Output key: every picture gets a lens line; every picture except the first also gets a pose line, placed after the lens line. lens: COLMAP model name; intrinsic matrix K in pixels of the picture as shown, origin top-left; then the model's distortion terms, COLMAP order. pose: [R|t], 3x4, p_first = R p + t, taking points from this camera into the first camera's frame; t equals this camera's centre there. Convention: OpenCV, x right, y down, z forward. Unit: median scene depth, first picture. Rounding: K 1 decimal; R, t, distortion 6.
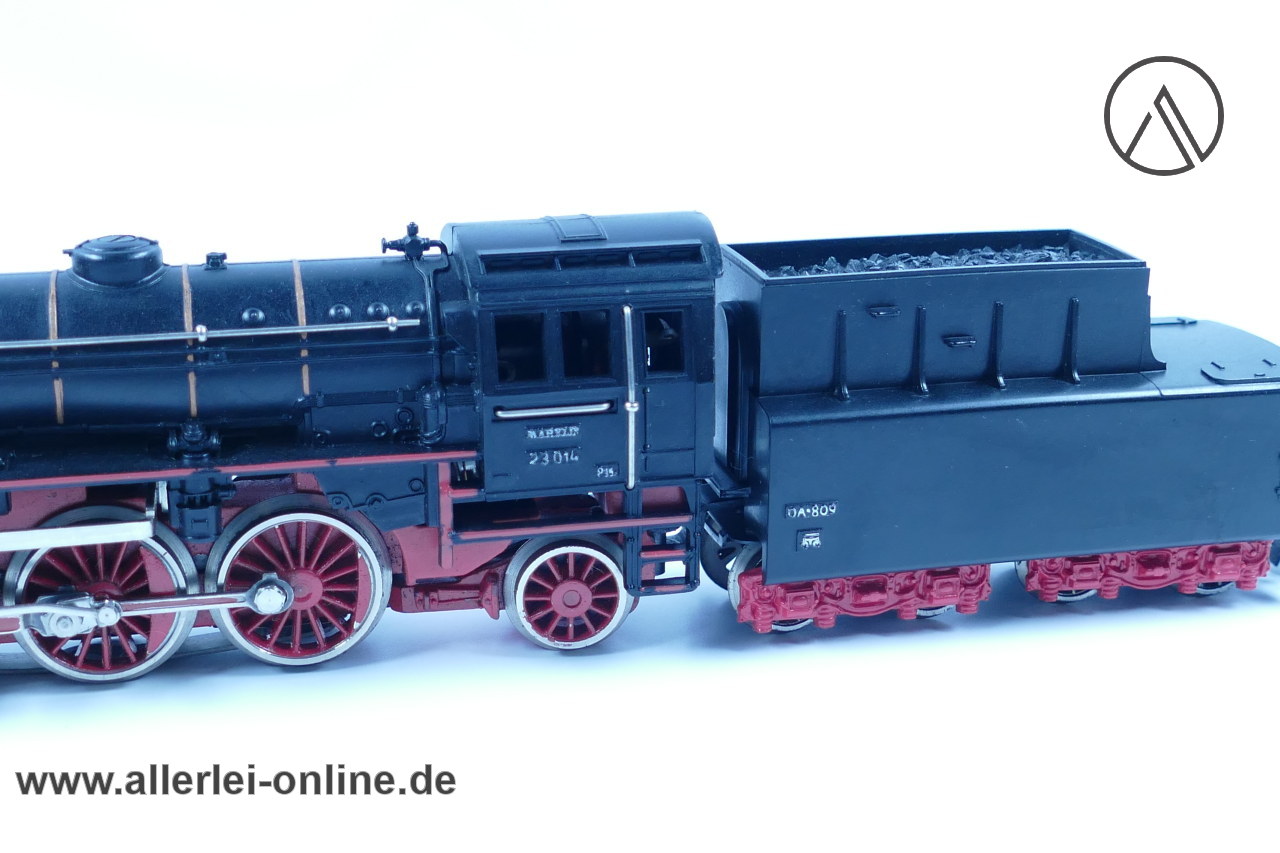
lens RADIAL K [[1891.0, 0, 640.0], [0, 1891.0, 426.5], [0, 0, 1]] dist [-0.029797, 0.043397]
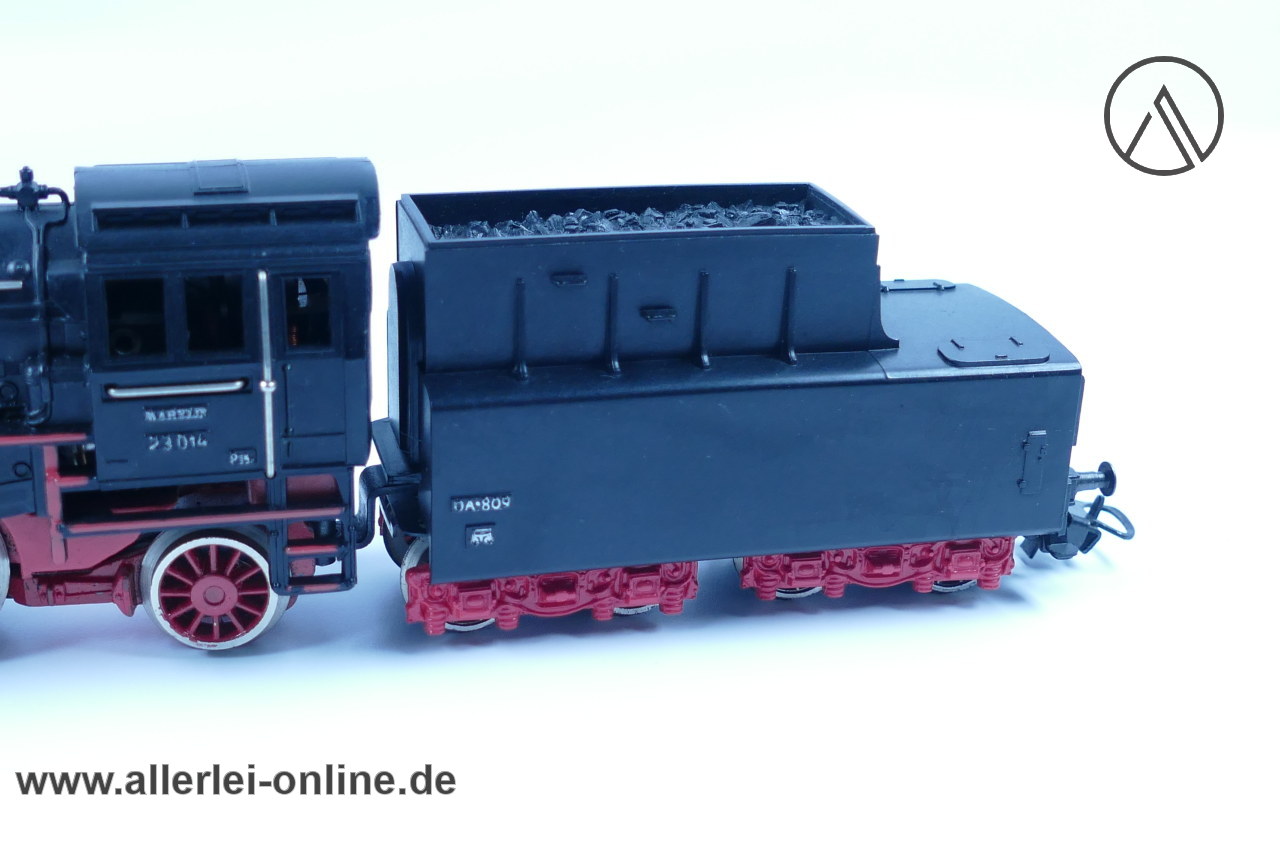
lens RADIAL K [[1891.0, 0, 640.0], [0, 1891.0, 426.5], [0, 0, 1]] dist [-0.029797, 0.043397]
pose [[0.999119, 0.020542, 0.036609, 0.134424], [-0.022741, 0.997898, 0.060678, -0.048165], [-0.035286, -0.061458, 0.997486, 0.117113]]
